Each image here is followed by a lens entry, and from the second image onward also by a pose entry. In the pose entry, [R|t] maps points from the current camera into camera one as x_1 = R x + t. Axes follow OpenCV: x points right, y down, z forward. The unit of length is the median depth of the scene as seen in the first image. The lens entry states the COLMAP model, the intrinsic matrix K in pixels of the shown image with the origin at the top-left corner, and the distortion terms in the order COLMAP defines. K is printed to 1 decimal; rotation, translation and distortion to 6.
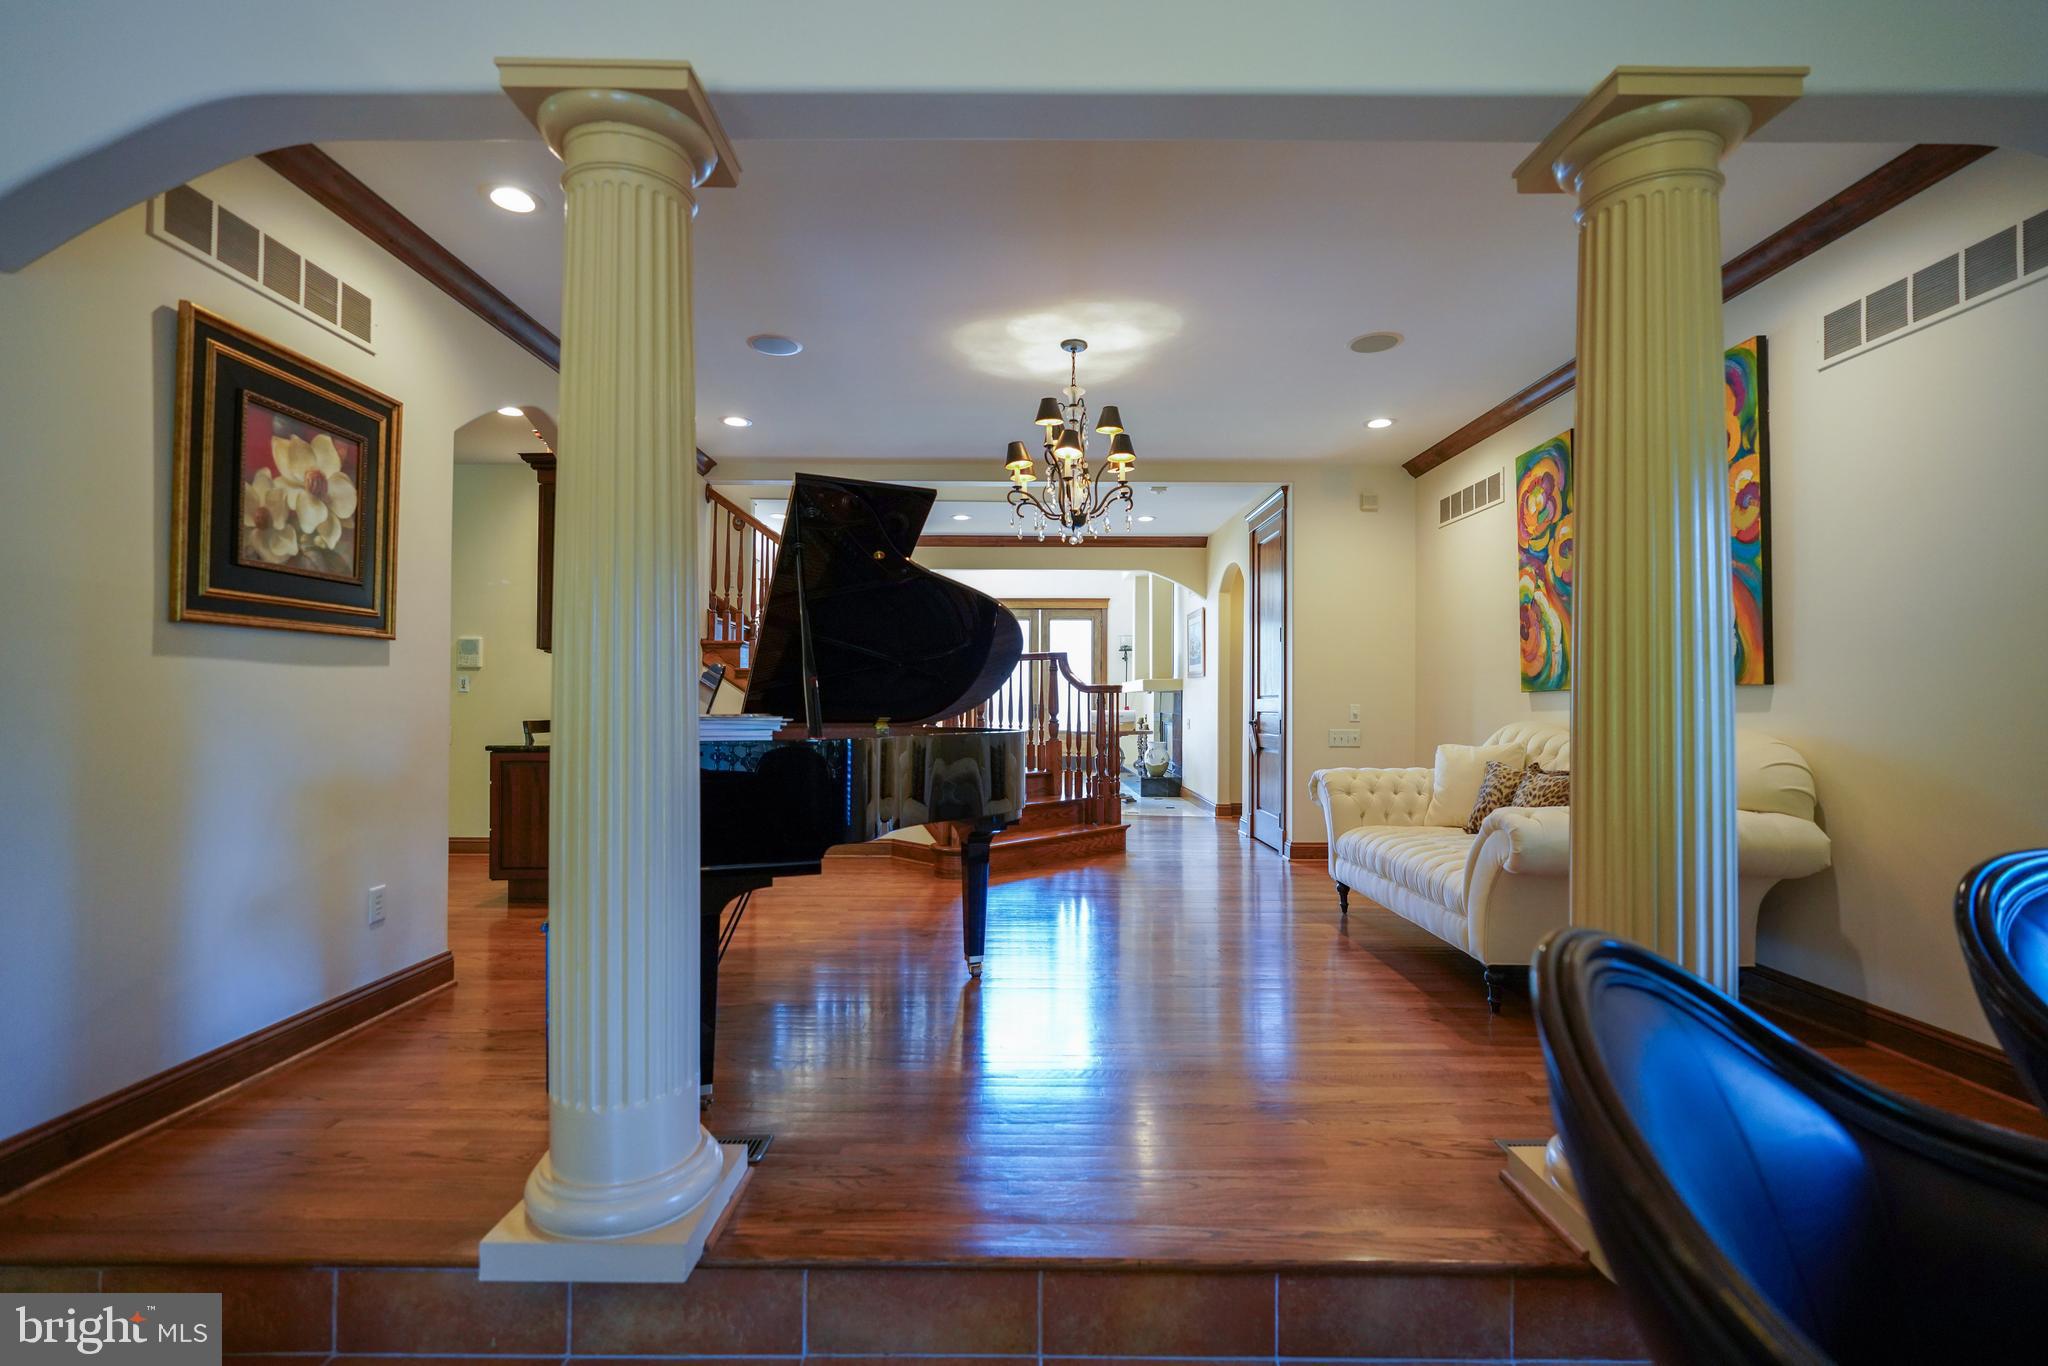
lens RADIAL K [[917.3, 0, 1019.5], [0, 917.3, 683.7], [0, 0, 1]] dist [-0.012822, 0.006110]
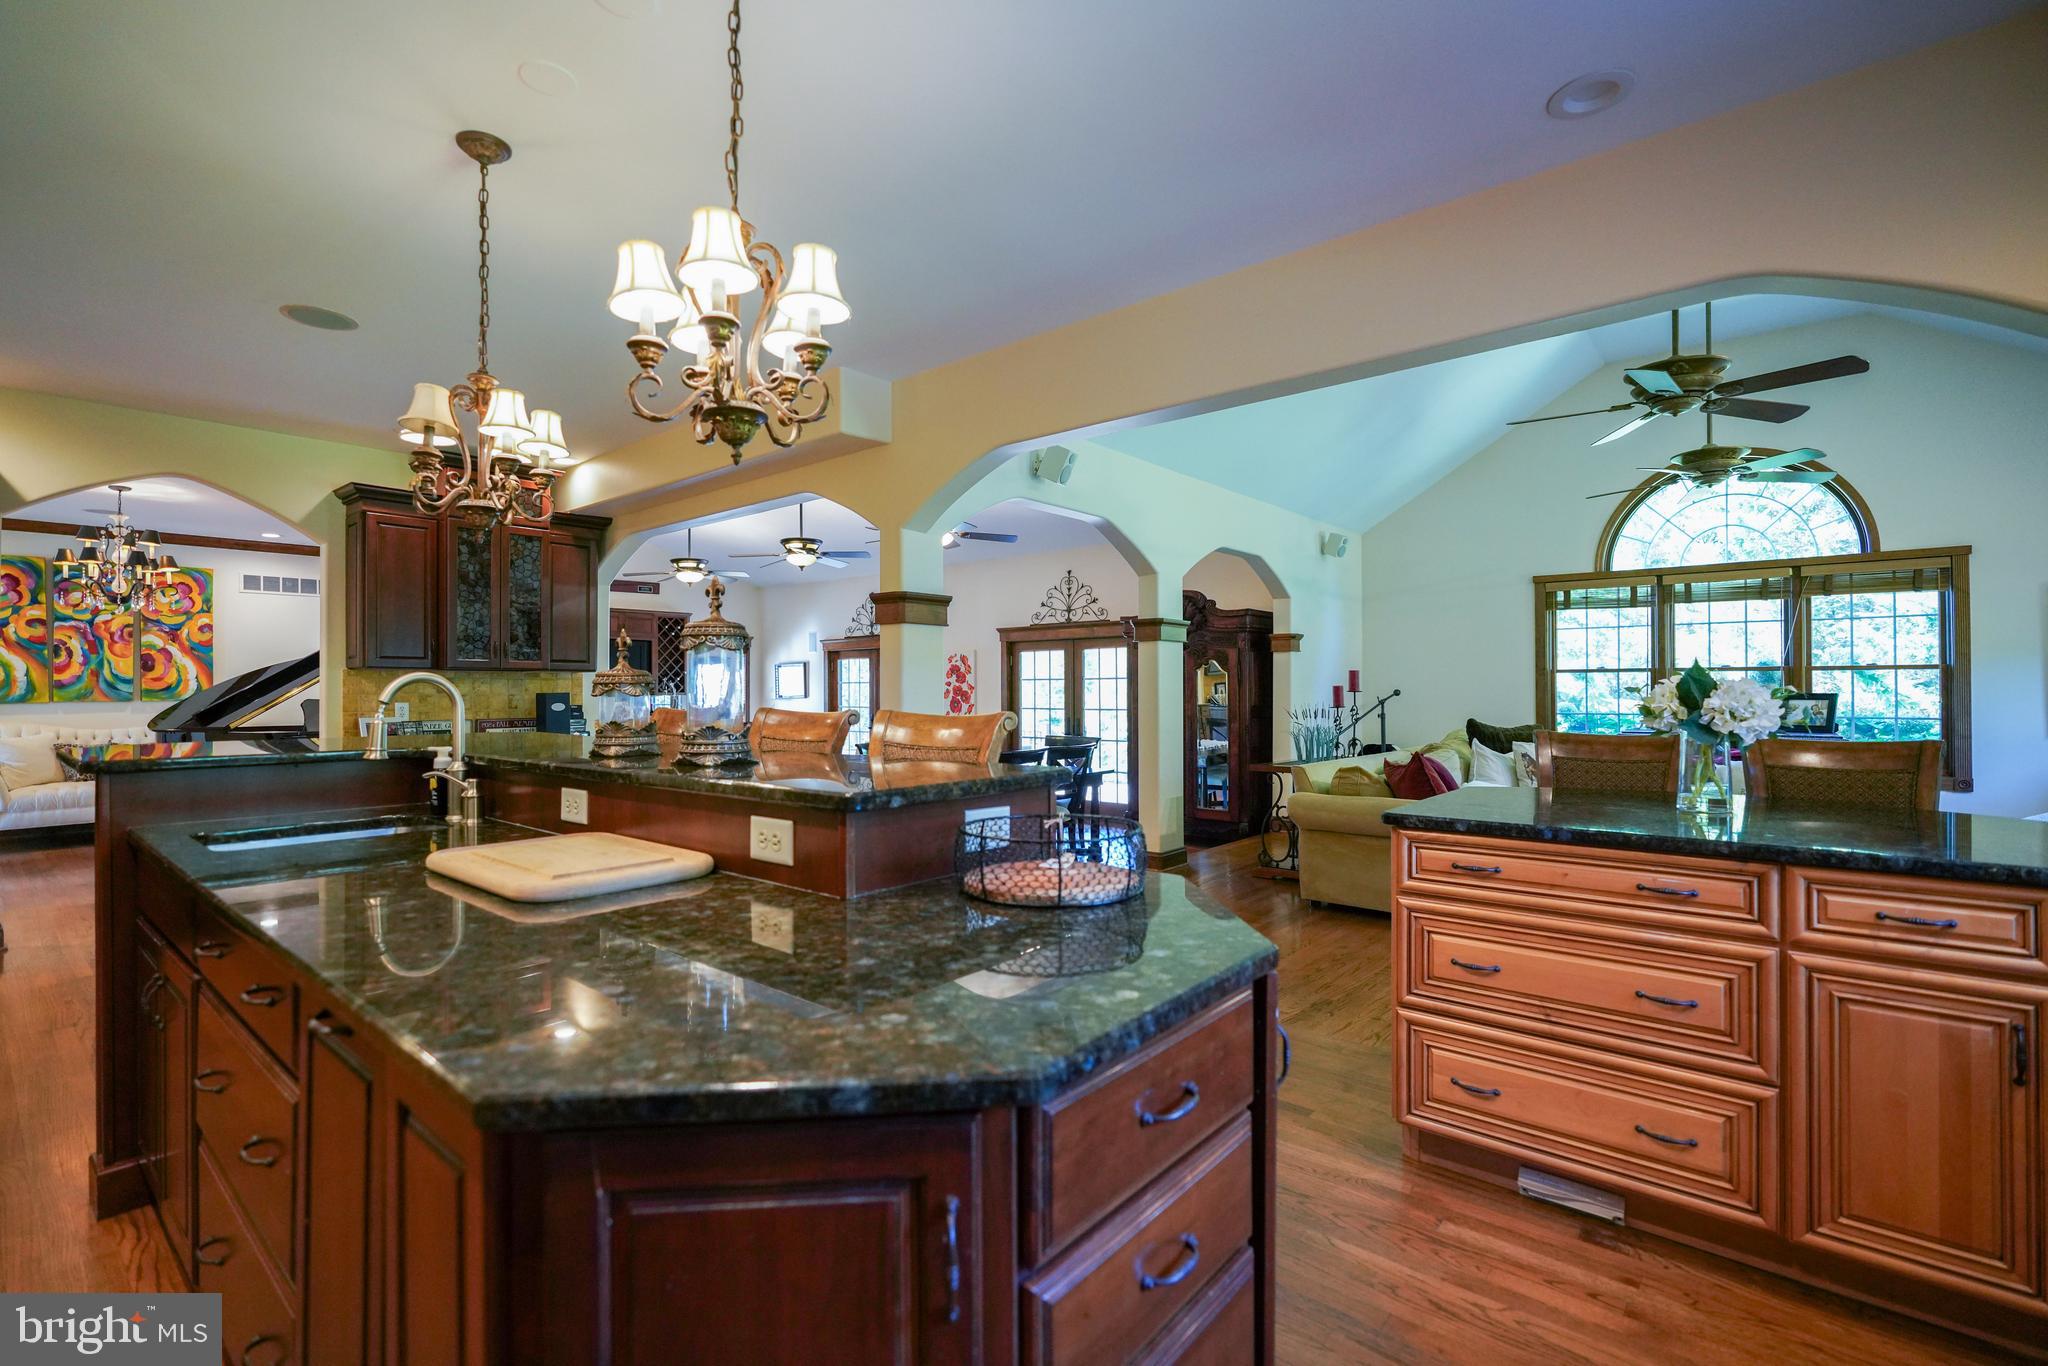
lens RADIAL K [[917.3, 0, 1011.7], [0, 917.3, 681.3], [0, 0, 1]] dist [-0.012822, 0.006110]
pose [[-0.750750, 0.005666, 0.660562, -1.896839], [-0.010831, 0.999723, -0.020885, -0.017485], [-0.660497, -0.022834, -0.750481, 1.018804]]
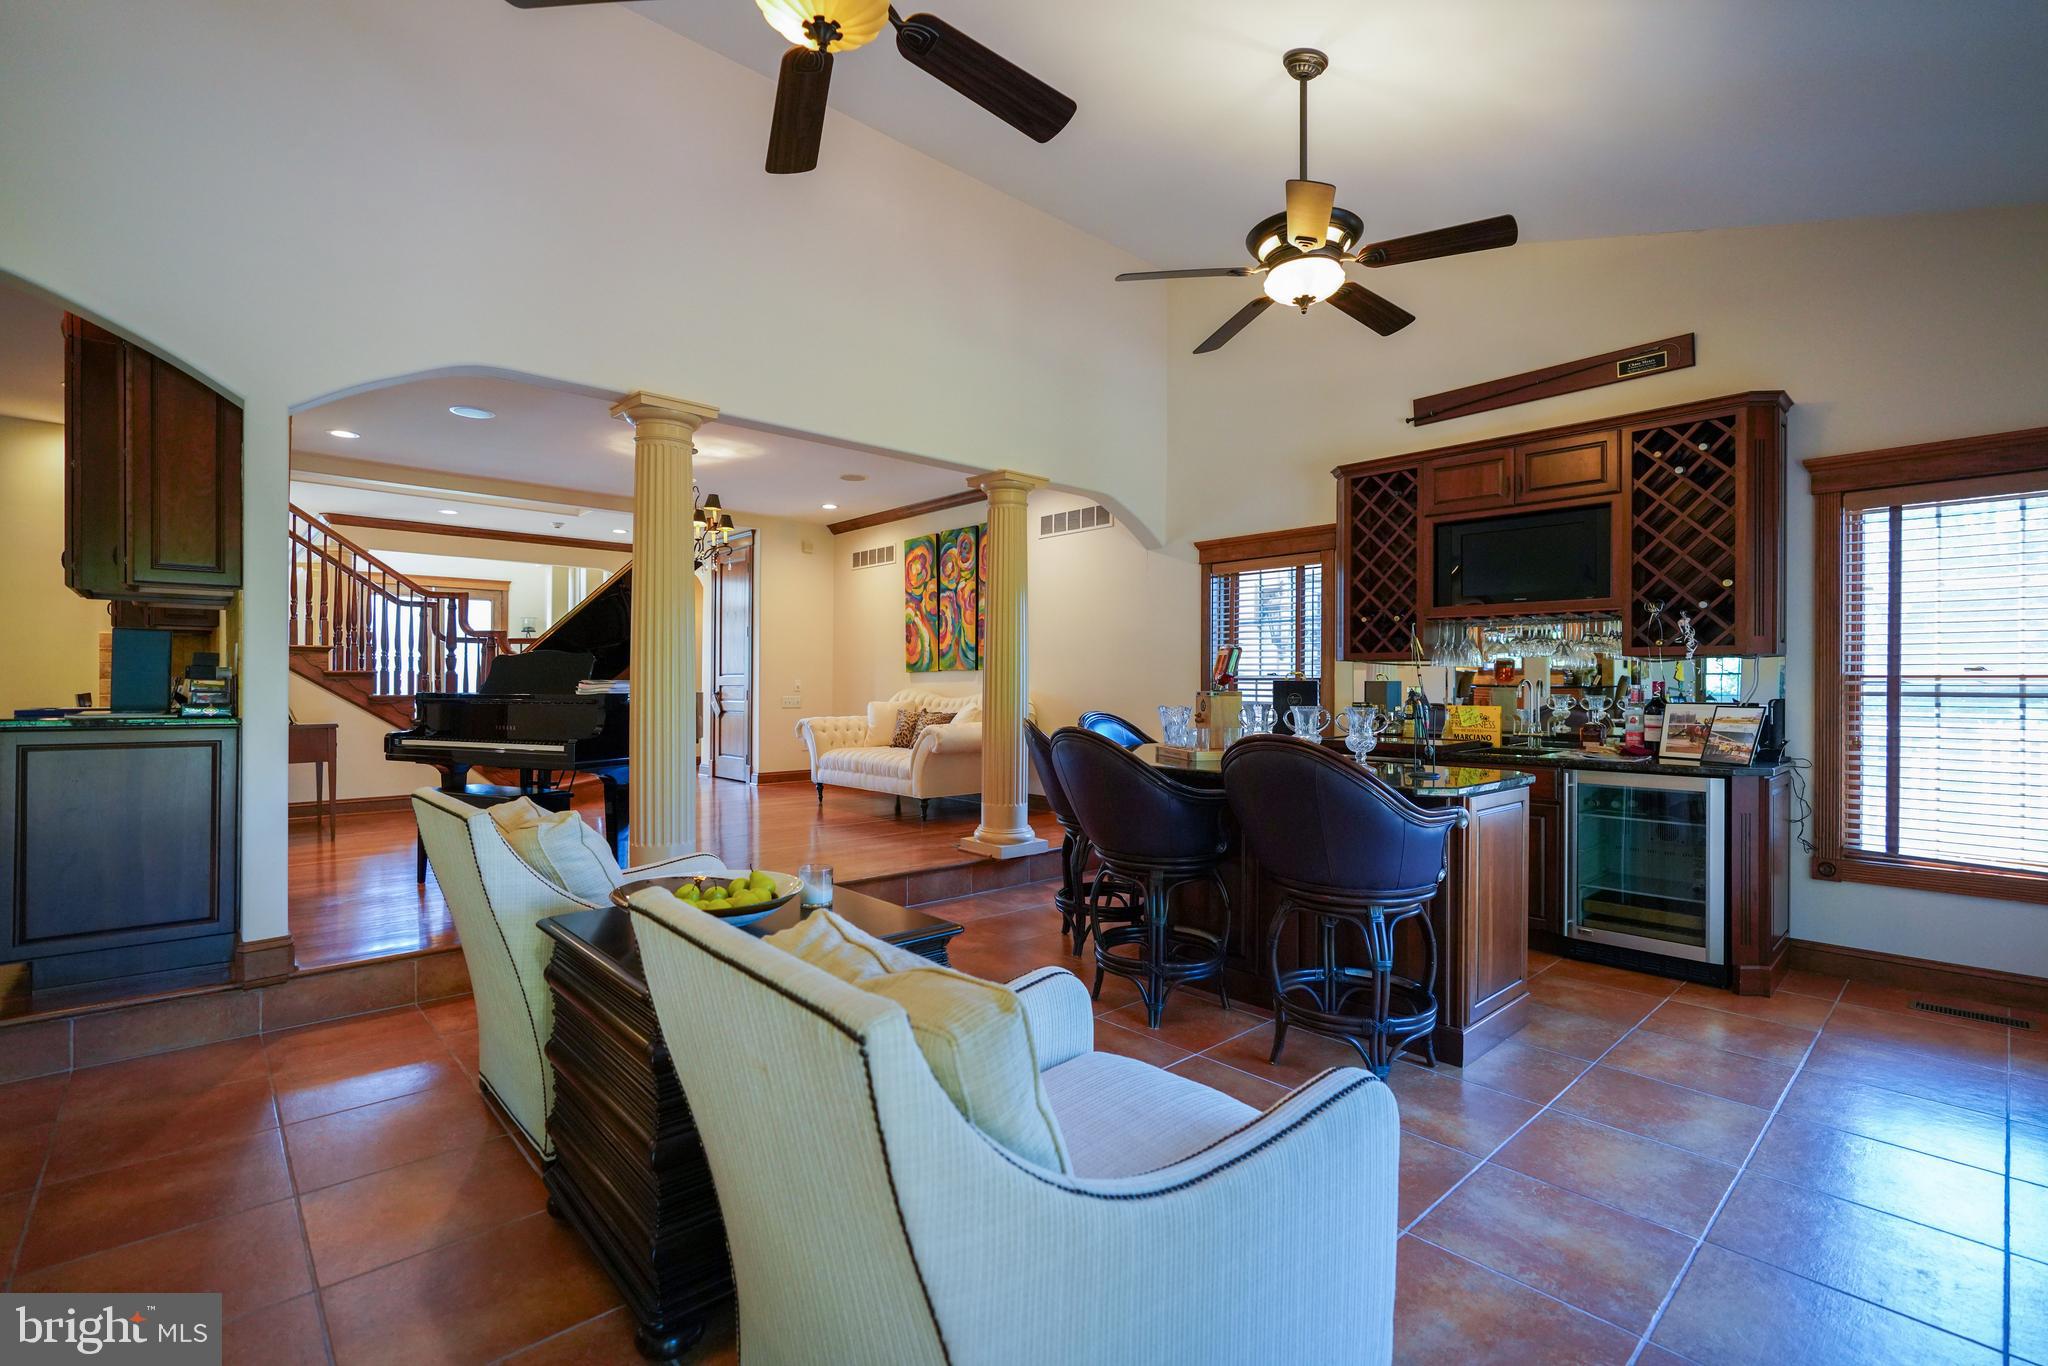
lens RADIAL K [[917.3, 0, 1017.5], [0, 917.3, 678.2], [0, 0, 1]] dist [-0.012822, 0.006110]
pose [[0.740086, 0.002948, 0.672505, -0.517723], [-0.013079, 0.999864, 0.010011, -0.000227], [-0.672385, -0.016205, 0.740025, -0.496137]]
